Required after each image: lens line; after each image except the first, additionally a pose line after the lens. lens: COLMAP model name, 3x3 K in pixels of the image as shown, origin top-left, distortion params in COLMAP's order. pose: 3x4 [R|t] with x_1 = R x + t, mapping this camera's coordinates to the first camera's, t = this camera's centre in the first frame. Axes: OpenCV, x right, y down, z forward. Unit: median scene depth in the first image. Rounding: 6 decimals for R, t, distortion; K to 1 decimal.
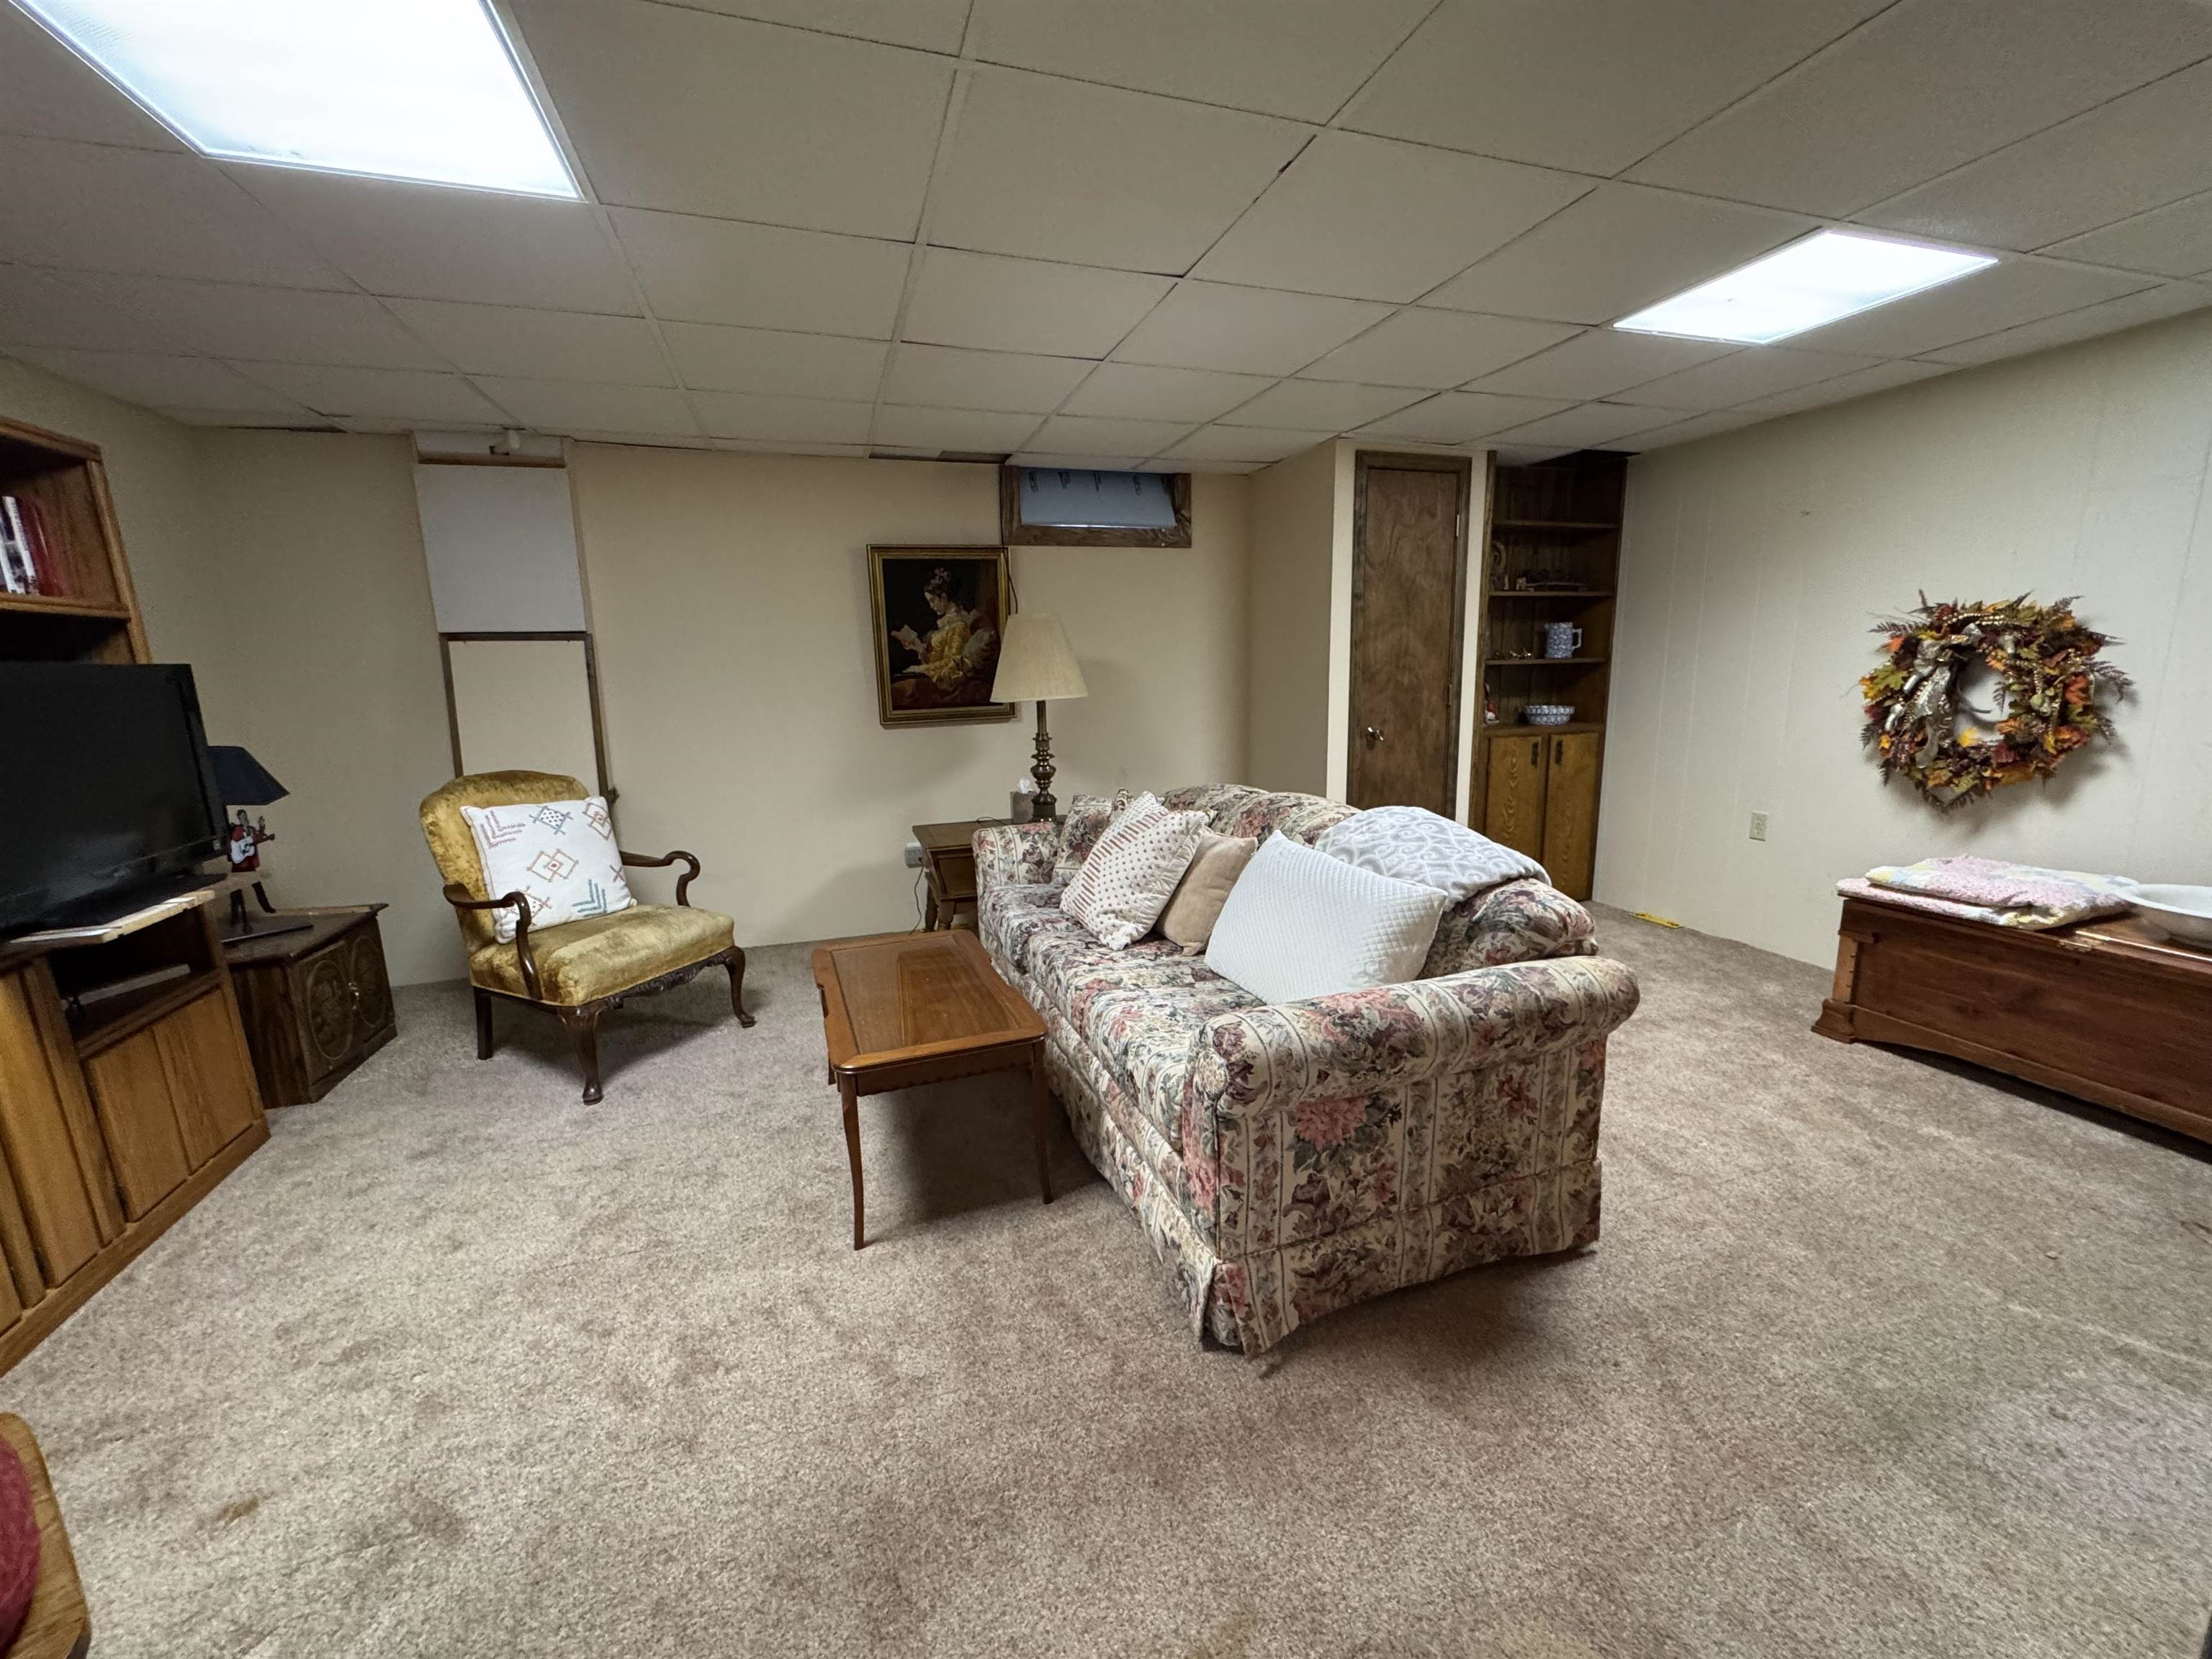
lens RADIAL K [[887.1, 0, 1101.6], [0, 887.1, 829.3], [0, 0, 1]] dist [-0.005015, 0.001146]
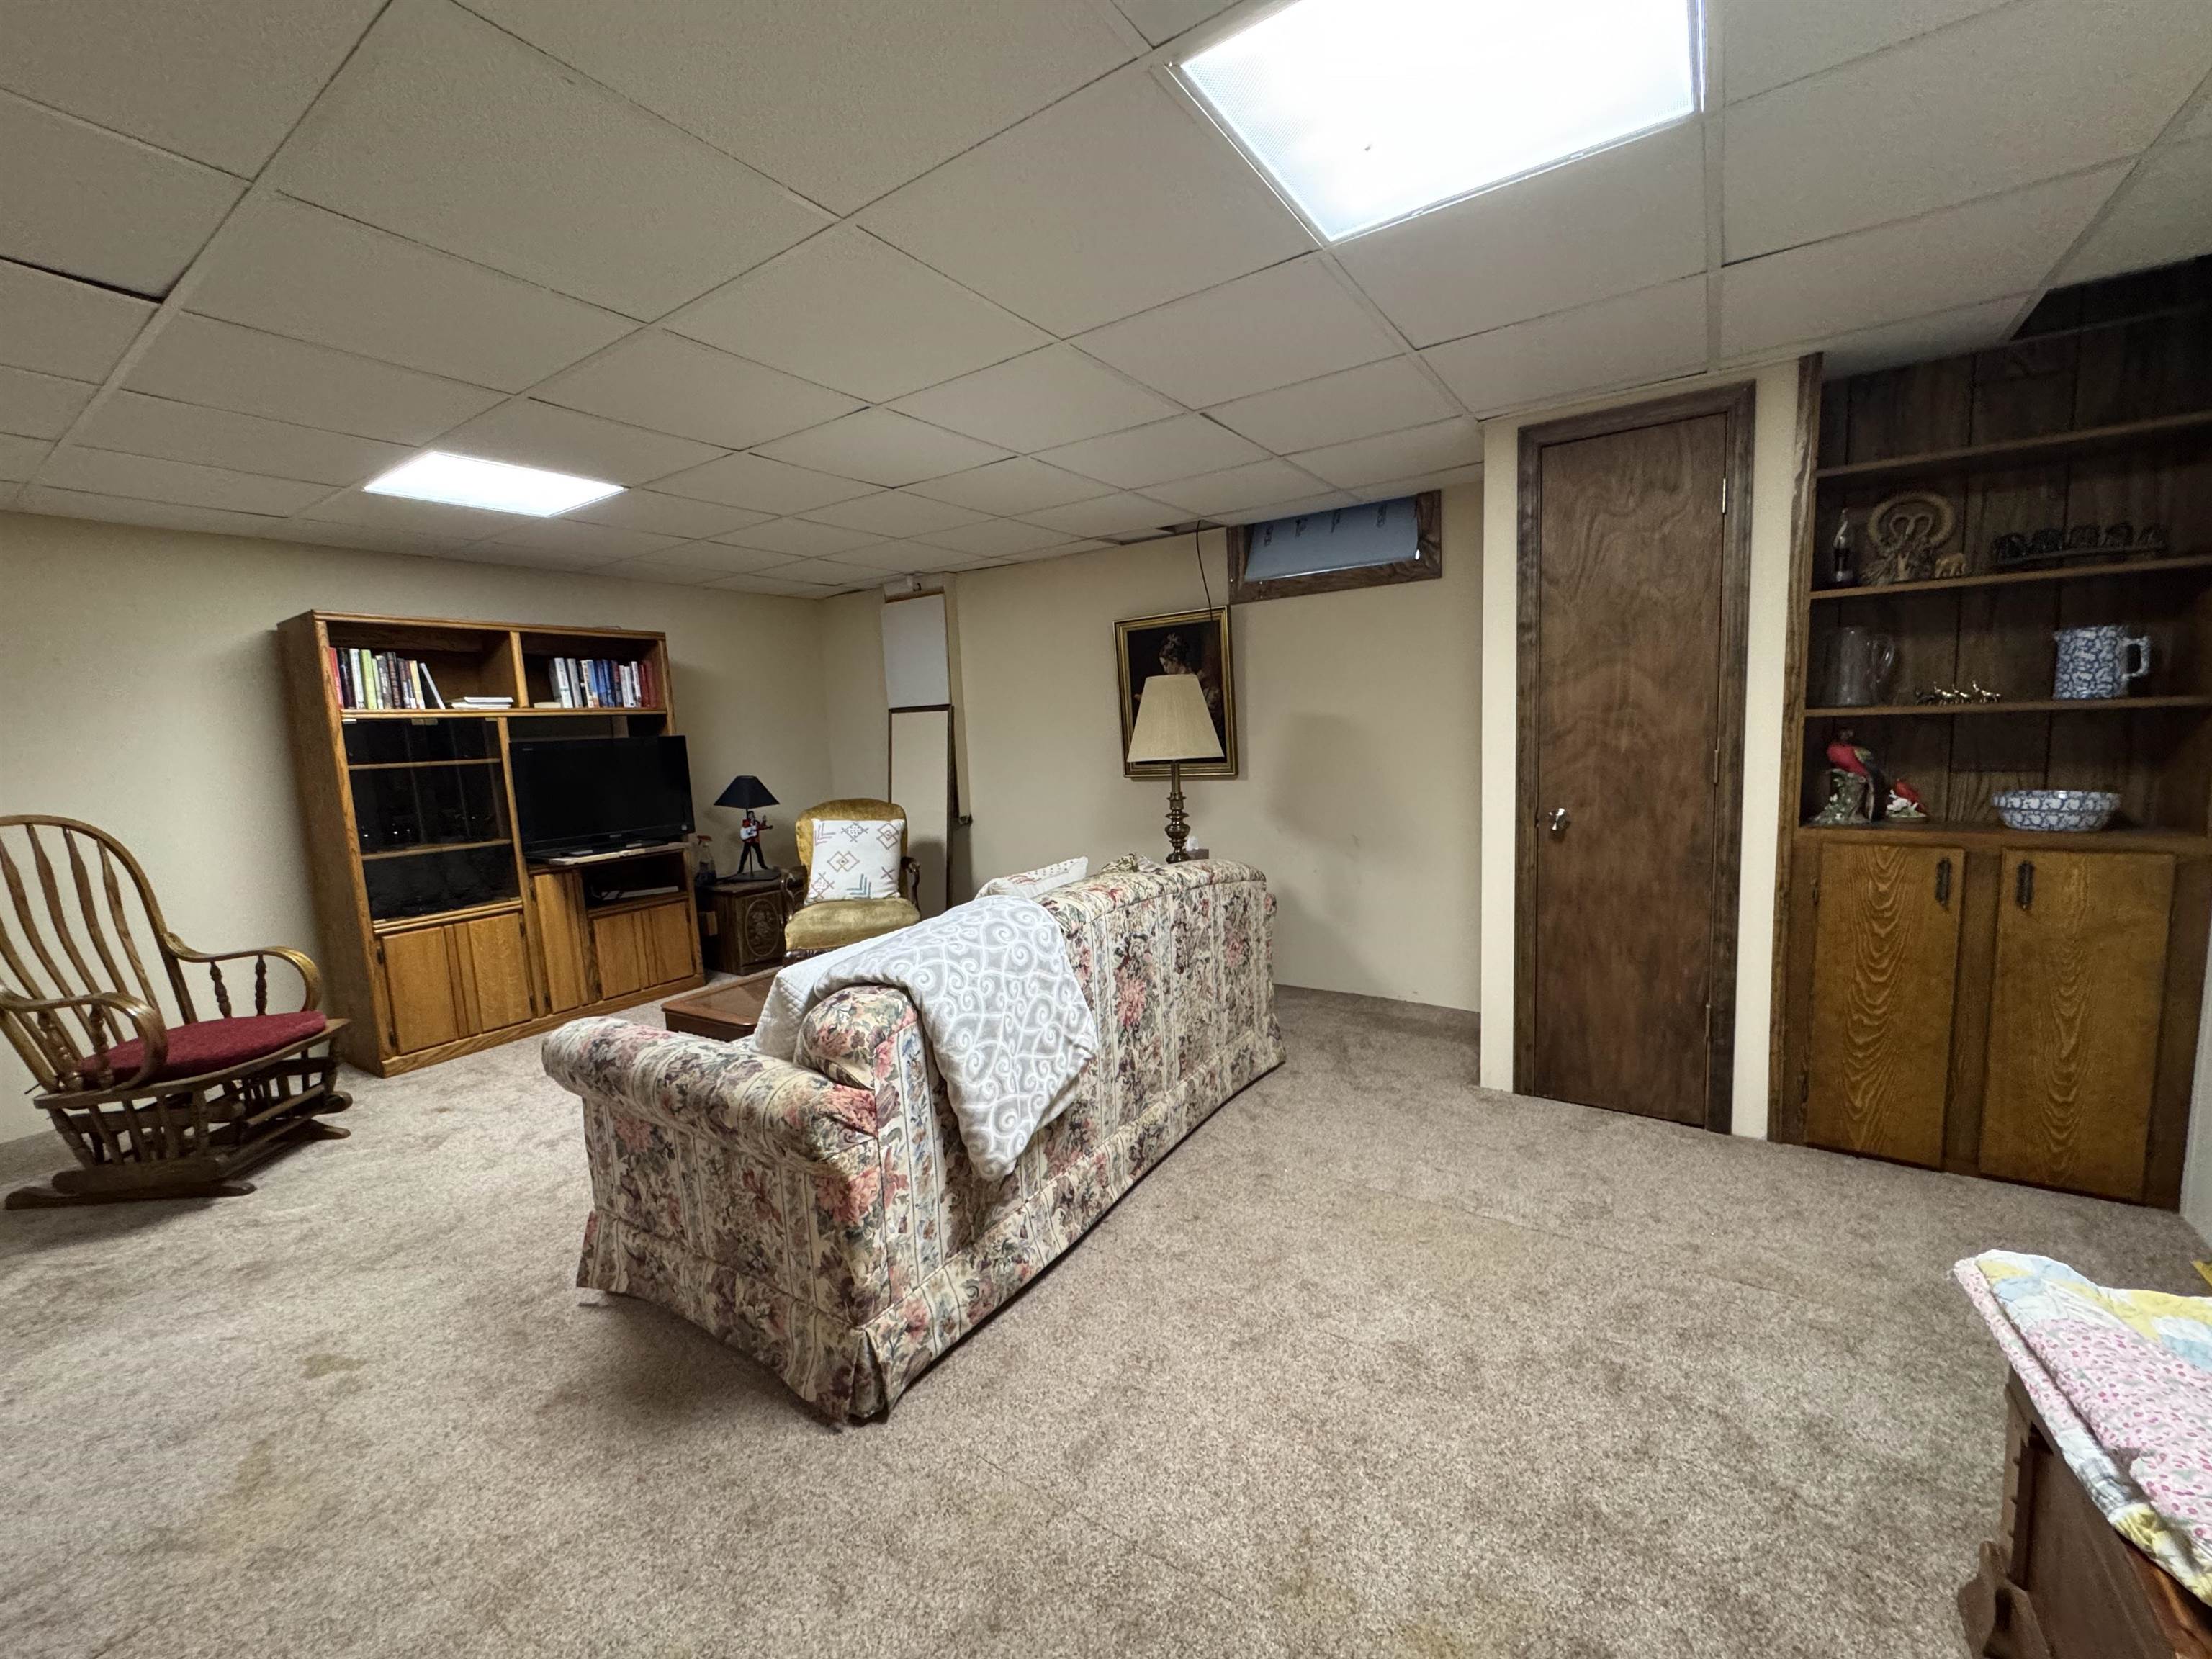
lens RADIAL K [[887.1, 0, 1106.6], [0, 887.1, 827.6], [0, 0, 1]] dist [-0.005015, 0.001146]
pose [[0.613194, 0.085617, -0.785279, 0.863975], [-0.117923, 0.992891, 0.016172, -0.096320], [0.781081, 0.082686, 0.618931, 0.401841]]
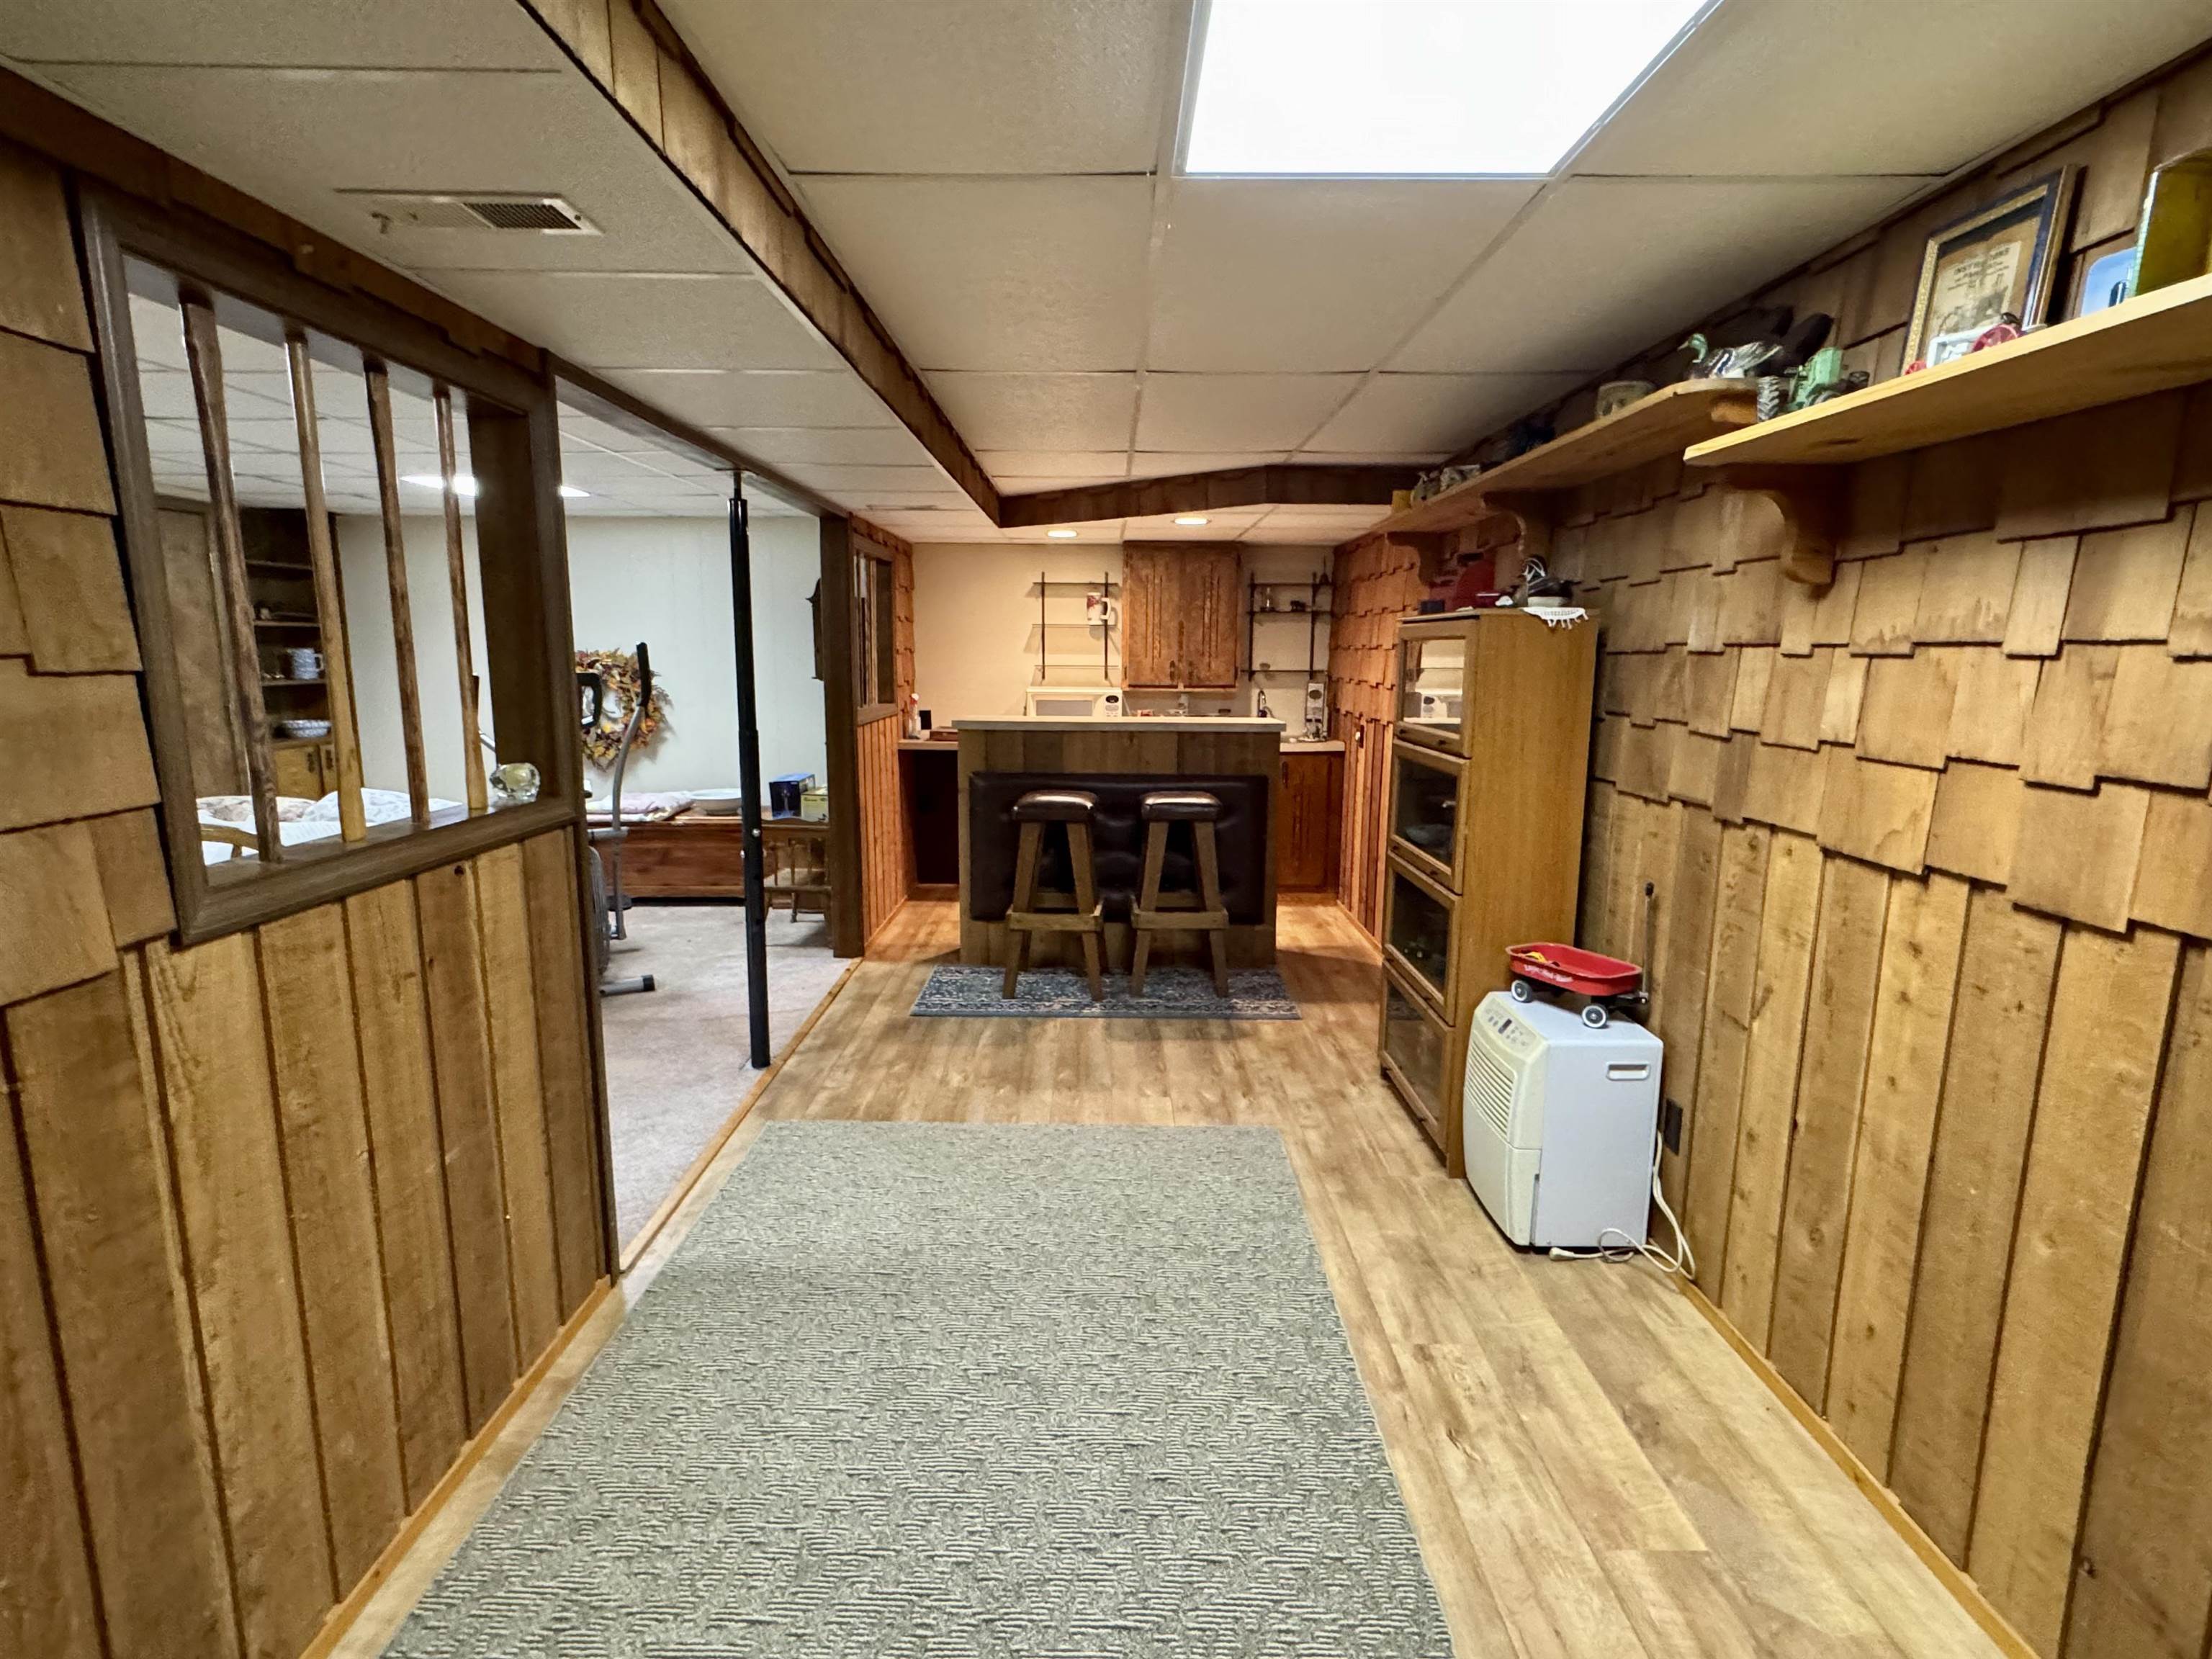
lens RADIAL K [[1091.5, 0, 1100.8], [0, 1091.5, 825.9], [0, 0, 1]] dist [0.000459, -0.001814]
pose [[0.306872, -0.131495, 0.942623, -0.786426], [0.166713, 0.982524, 0.082787, 0.072242], [-0.937036, 0.131743, 0.323431, -0.591244]]
